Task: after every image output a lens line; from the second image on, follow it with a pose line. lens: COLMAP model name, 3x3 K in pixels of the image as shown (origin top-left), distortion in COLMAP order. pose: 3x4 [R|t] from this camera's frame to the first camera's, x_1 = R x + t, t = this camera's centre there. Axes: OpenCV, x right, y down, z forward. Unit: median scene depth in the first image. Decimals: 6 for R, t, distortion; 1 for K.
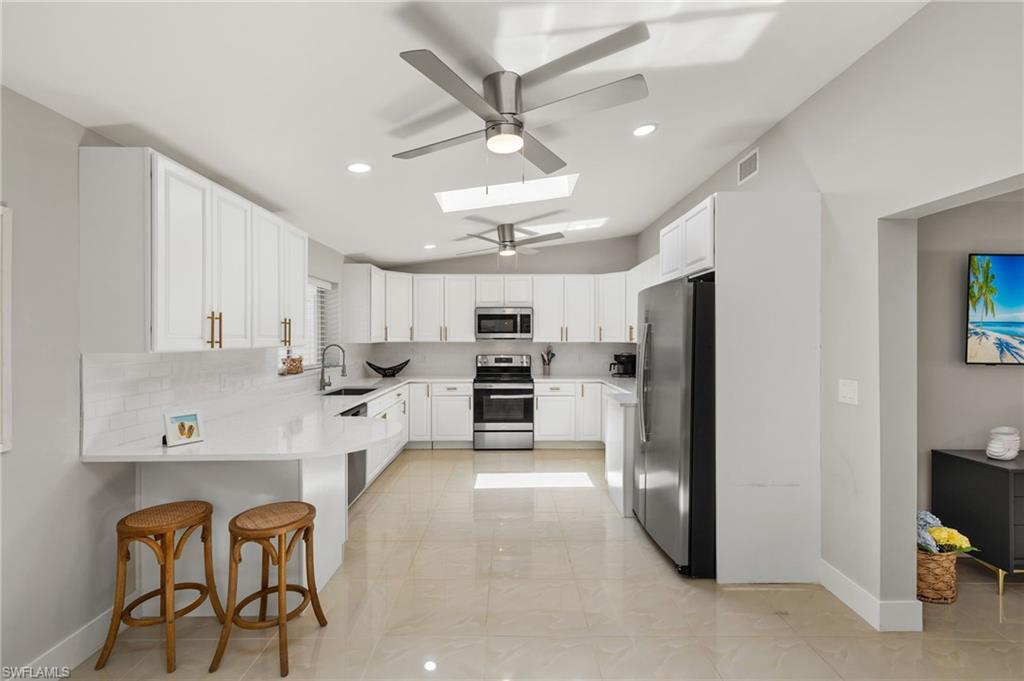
lens RADIAL K [[448.6, 0, 511.8], [0, 448.6, 339.2], [0, 0, 1]] dist [0.009071, -0.000626]
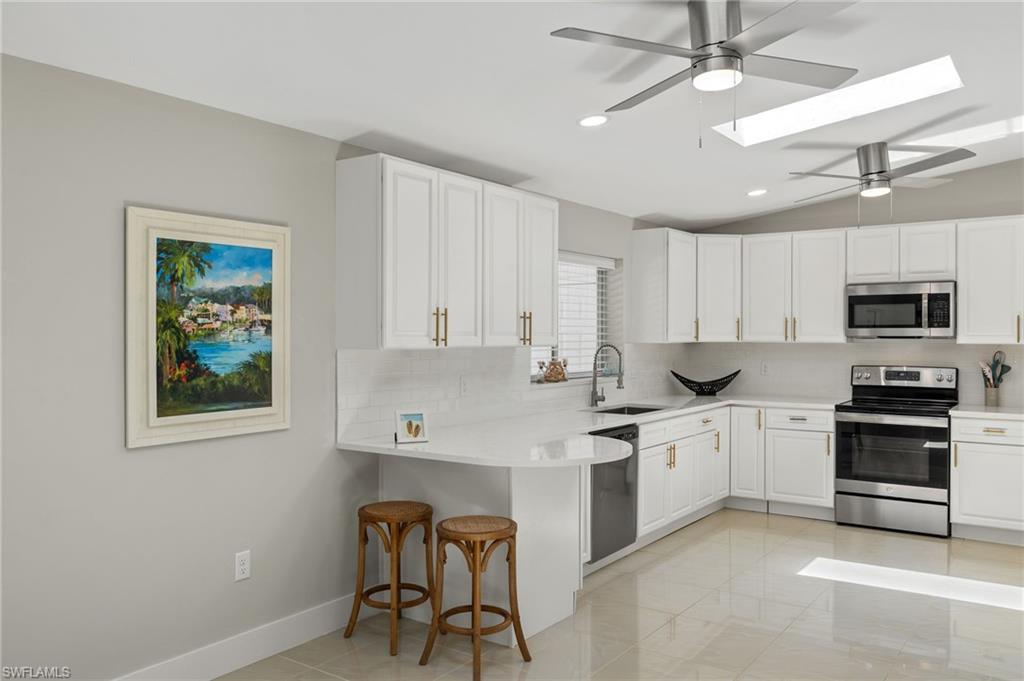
lens RADIAL K [[791.7, 0, 511.4], [0, 791.7, 340.4], [0, 0, 1]] dist [0.001180, 0.001707]
pose [[0.811615, 0.004496, -0.584175, 0.192490], [-0.002955, 0.999989, 0.003590, 0.000688], [0.584185, -0.001187, 0.811620, -0.116099]]
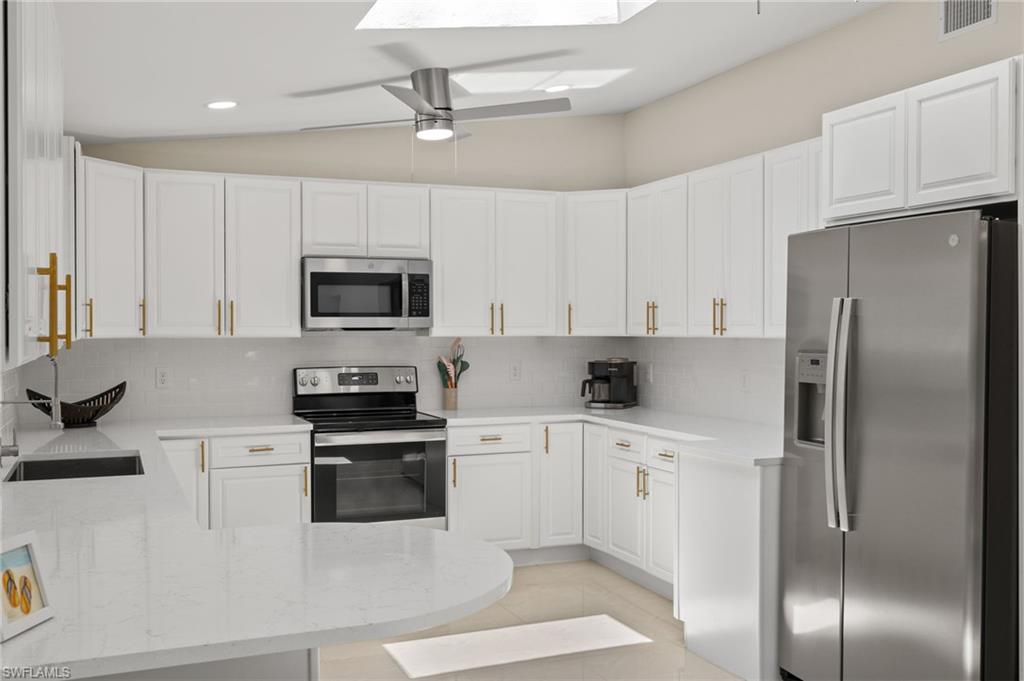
lens RADIAL K [[984.6, 0, 512.8], [0, 984.6, 345.1], [0, 0, 1]] dist [0.010776, 0.000000]
pose [[0.929799, -0.008172, 0.367976, -0.268984], [0.002847, 0.999883, 0.015013, 0.000346], [-0.368056, -0.012911, 0.929714, 0.063472]]
